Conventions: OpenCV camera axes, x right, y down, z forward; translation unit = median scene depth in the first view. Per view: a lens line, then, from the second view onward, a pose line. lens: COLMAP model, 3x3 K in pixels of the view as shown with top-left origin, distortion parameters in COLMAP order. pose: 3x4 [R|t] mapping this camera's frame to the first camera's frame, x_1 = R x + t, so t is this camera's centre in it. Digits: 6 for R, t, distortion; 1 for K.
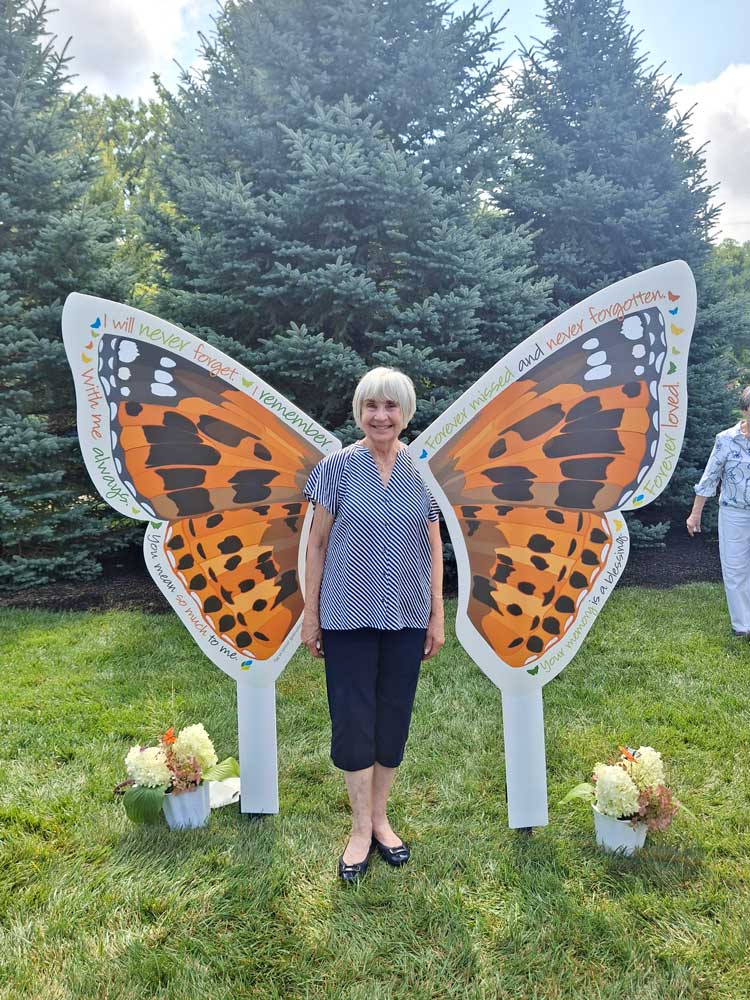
lens RADIAL K [[607.3, 0, 375.0], [0, 607.3, 500.0], [0, 0, 1]] dist [0.039912, -0.067903]
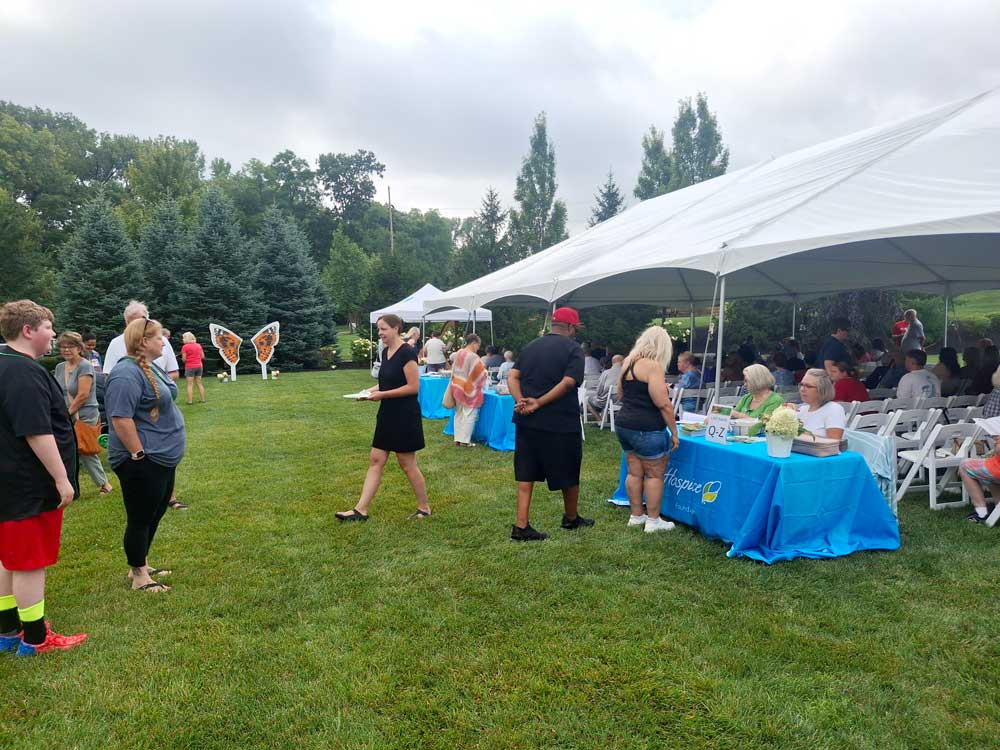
lens RADIAL K [[788.2, 0, 500.0], [0, 788.2, 375.0], [0, 0, 1]] dist [0.064970, -0.000041]
pose [[0.871960, -0.029903, 0.488664, -1.179287], [0.075158, 0.994477, -0.073254, 0.749357], [-0.483775, 0.100602, 0.869391, -5.233897]]
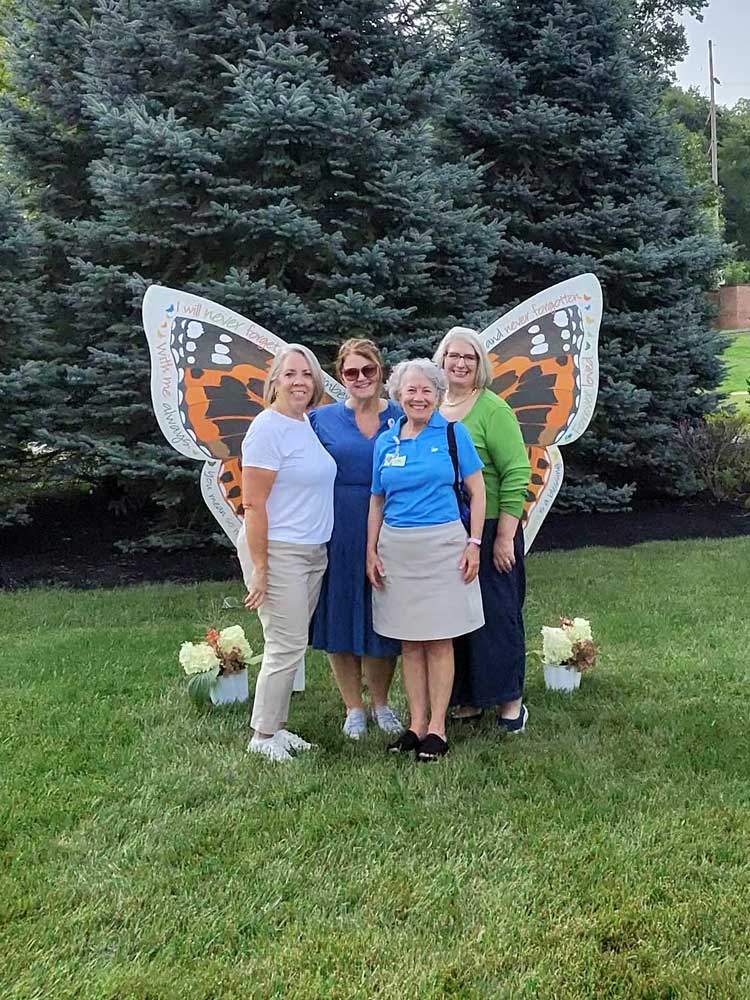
lens RADIAL K [[1000.6, 0, 375.0], [0, 1000.6, 500.0], [0, 0, 1]] dist [-0.048750, -0.001003]
pose [[0.988732, -0.020968, 0.148217, -0.160055], [0.019410, 0.999740, 0.011949, 0.047998], [-0.148430, -0.008937, 0.988883, -0.544860]]
